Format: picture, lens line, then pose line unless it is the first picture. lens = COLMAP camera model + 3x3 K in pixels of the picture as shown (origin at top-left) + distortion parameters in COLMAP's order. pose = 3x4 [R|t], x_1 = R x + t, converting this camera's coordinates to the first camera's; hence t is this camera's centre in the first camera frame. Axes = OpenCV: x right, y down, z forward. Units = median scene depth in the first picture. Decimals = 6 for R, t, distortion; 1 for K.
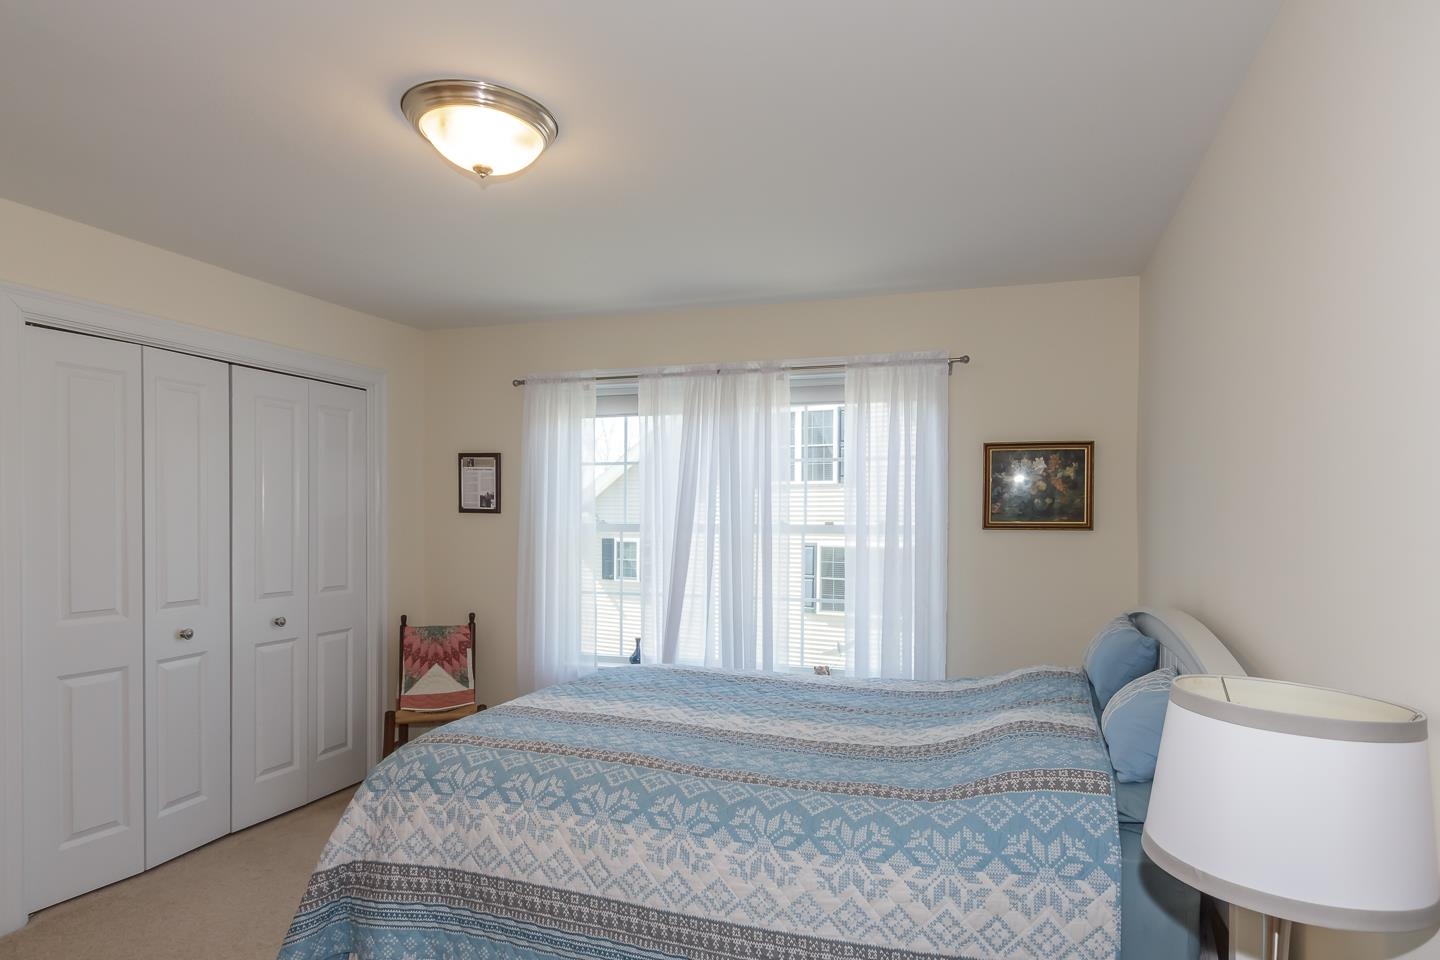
lens RADIAL K [[800.1, 0, 698.6], [0, 800.1, 514.1], [0, 0, 1]] dist [0.016958, -0.000842]
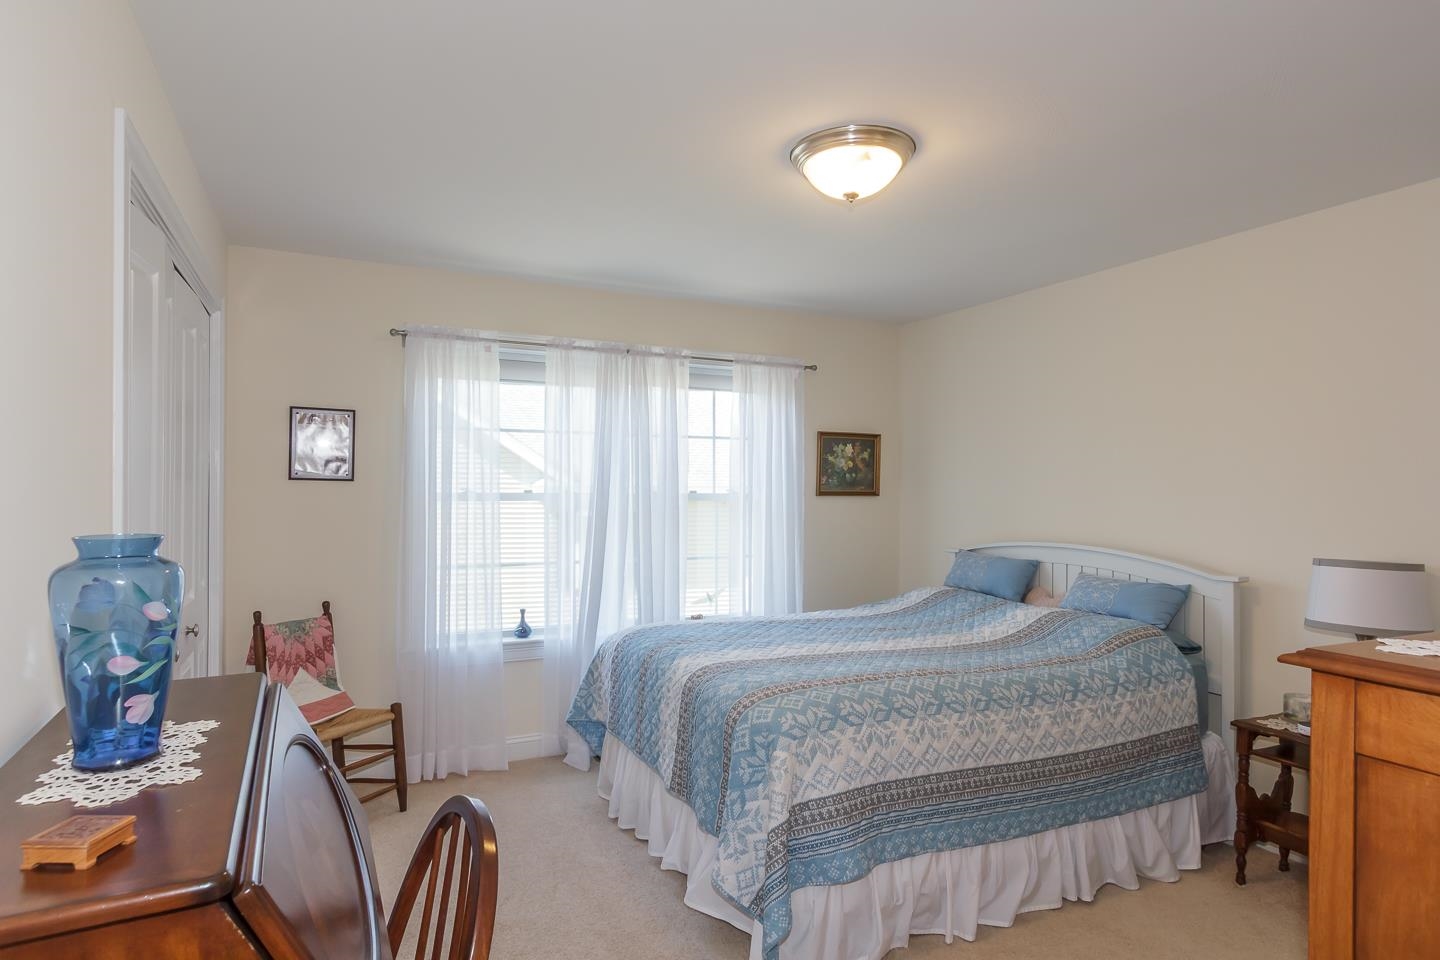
lens RADIAL K [[787.4, 0, 718.0], [0, 787.4, 472.5], [0, 0, 1]] dist [0.016397, -0.000719]
pose [[0.731132, 0.012953, 0.682113, -0.621530], [-0.006386, 0.999906, -0.012142, -0.002699], [-0.682206, 0.004521, 0.731146, 0.143877]]
